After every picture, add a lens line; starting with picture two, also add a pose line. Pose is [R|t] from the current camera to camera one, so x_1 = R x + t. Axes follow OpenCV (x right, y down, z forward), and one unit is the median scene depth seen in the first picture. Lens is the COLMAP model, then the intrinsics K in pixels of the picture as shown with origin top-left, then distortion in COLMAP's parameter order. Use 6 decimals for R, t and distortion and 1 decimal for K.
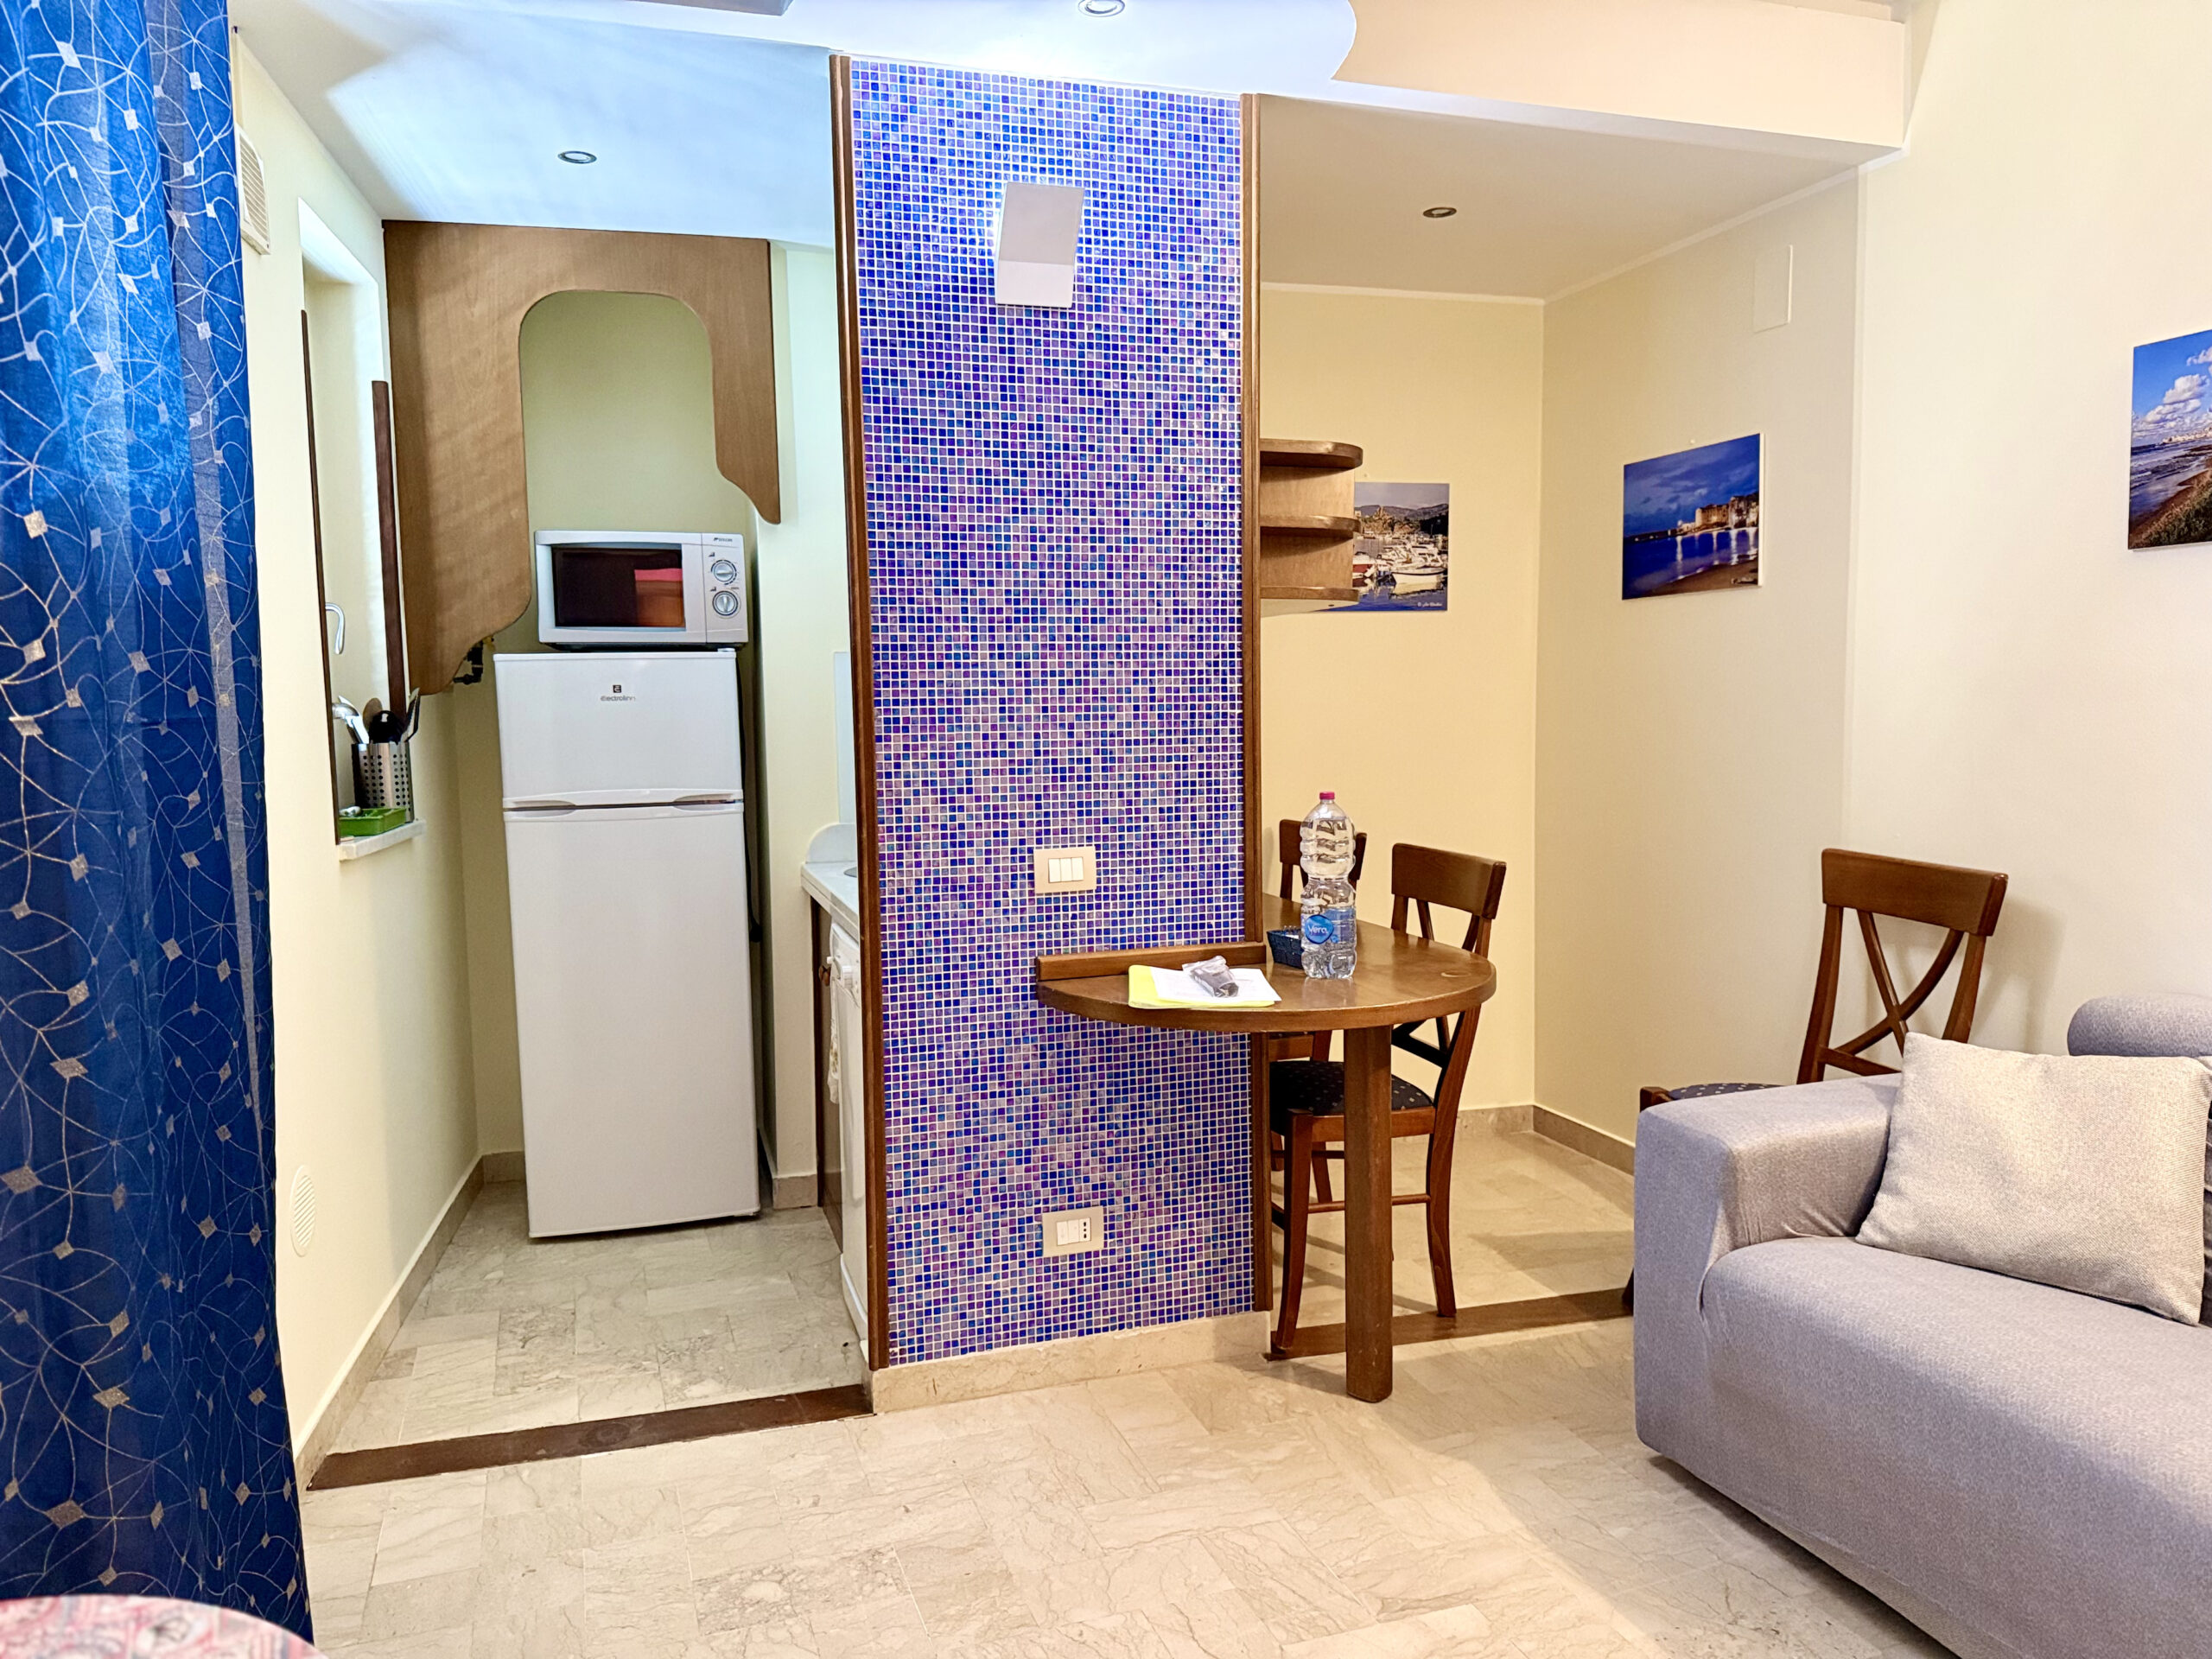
lens RADIAL K [[1483.4, 0, 1102.8], [0, 1483.4, 805.7], [0, 0, 1]] dist [0.004915, 0.001410]
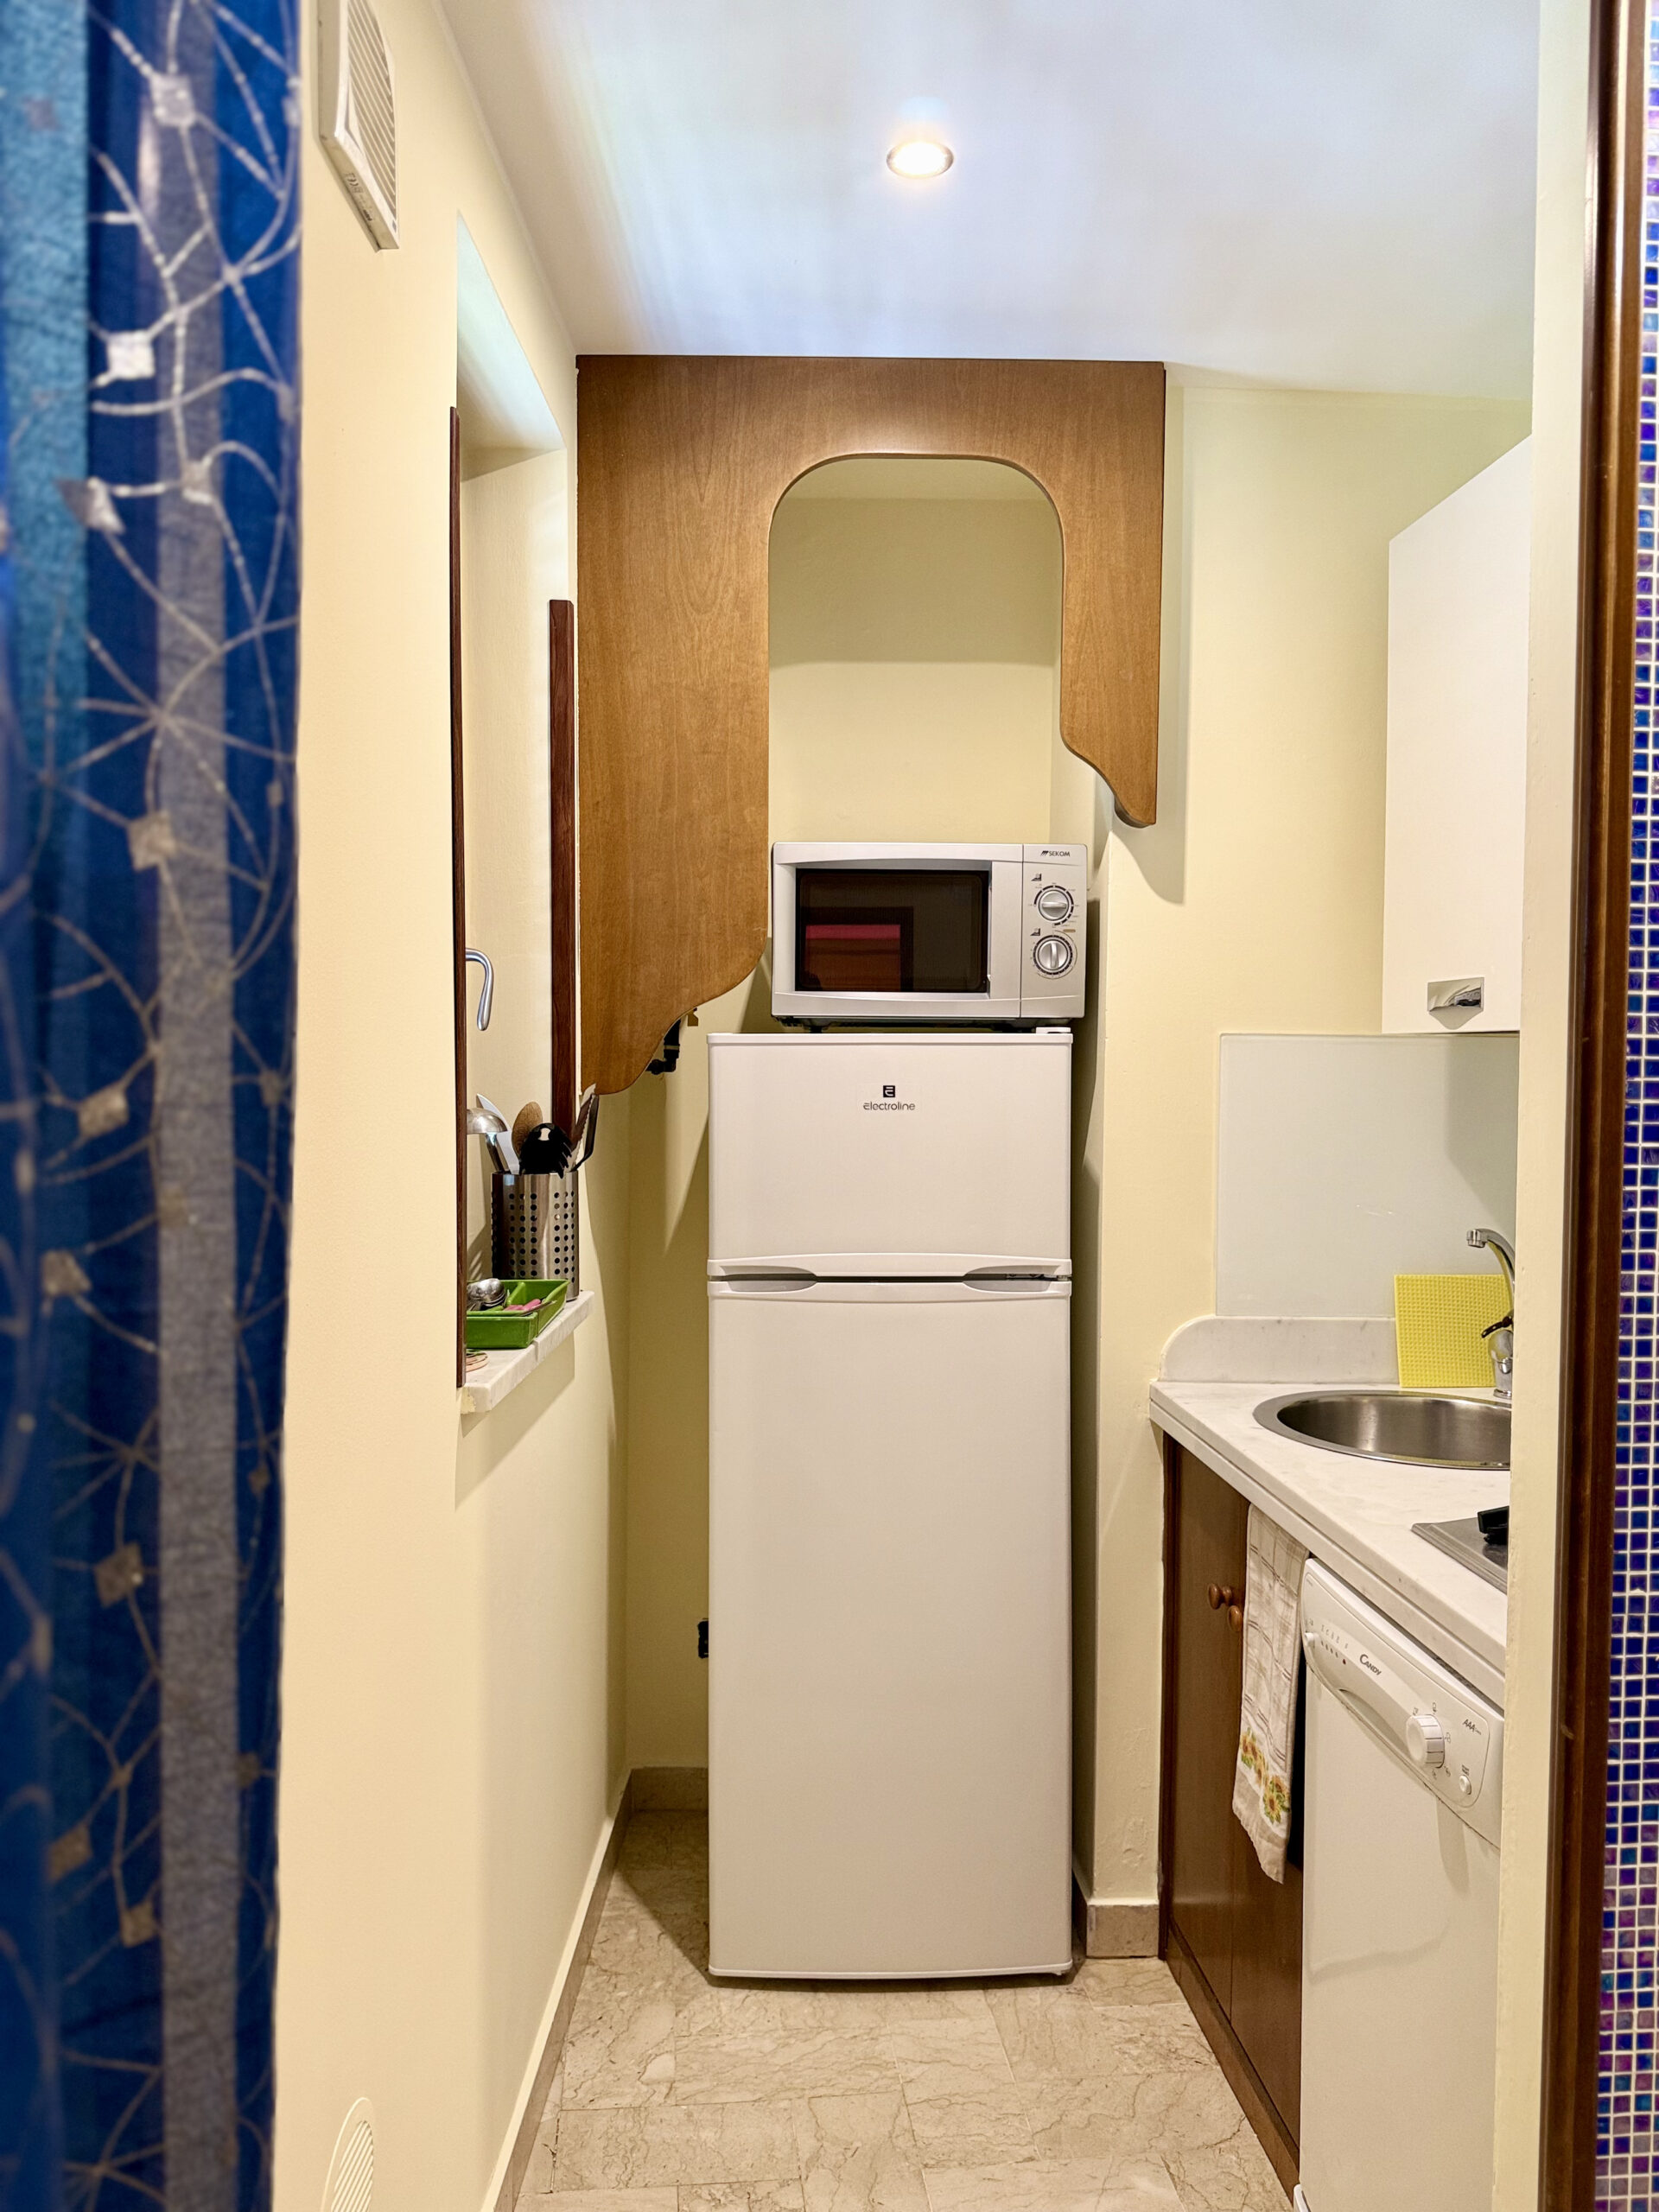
lens RADIAL K [[1555.2, 0, 829.5], [0, 1555.2, 1106.0], [0, 0, 1]] dist [0.056543, -0.082748]
pose [[0.967912, 0.034817, -0.248865, -0.194242], [-0.046268, 0.998115, -0.040310, -0.046220], [0.246992, 0.050531, 0.967699, 0.375439]]
